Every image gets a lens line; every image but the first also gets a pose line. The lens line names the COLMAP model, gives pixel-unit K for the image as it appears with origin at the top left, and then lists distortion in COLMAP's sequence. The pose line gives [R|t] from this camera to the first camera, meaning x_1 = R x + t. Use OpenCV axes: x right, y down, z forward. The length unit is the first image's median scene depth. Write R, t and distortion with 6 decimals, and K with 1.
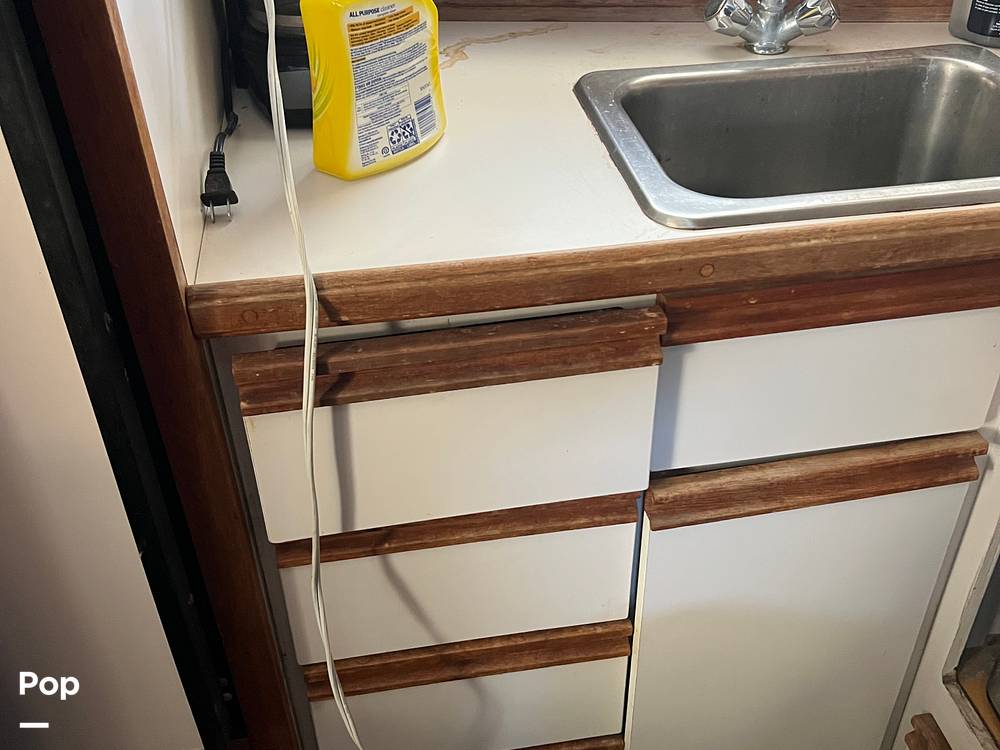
lens RADIAL K [[970.0, 0, 500.0], [0, 970.0, 375.0], [0, 0, 1]] dist [-0.011579, -0.013188]
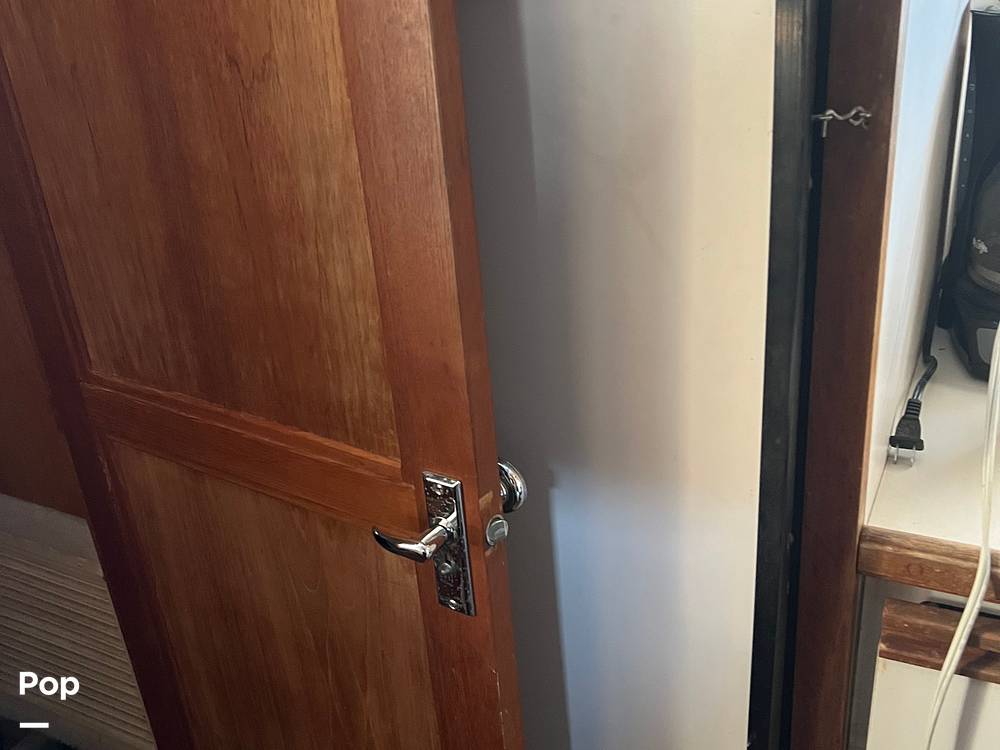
lens RADIAL K [[970.0, 0, 500.0], [0, 970.0, 375.0], [0, 0, 1]] dist [-0.011579, -0.013188]
pose [[0.801309, 0.212571, -0.559211, -0.076281], [-0.292886, 0.954455, -0.056870, -0.068376], [0.521653, 0.209355, 0.827072, -0.133187]]
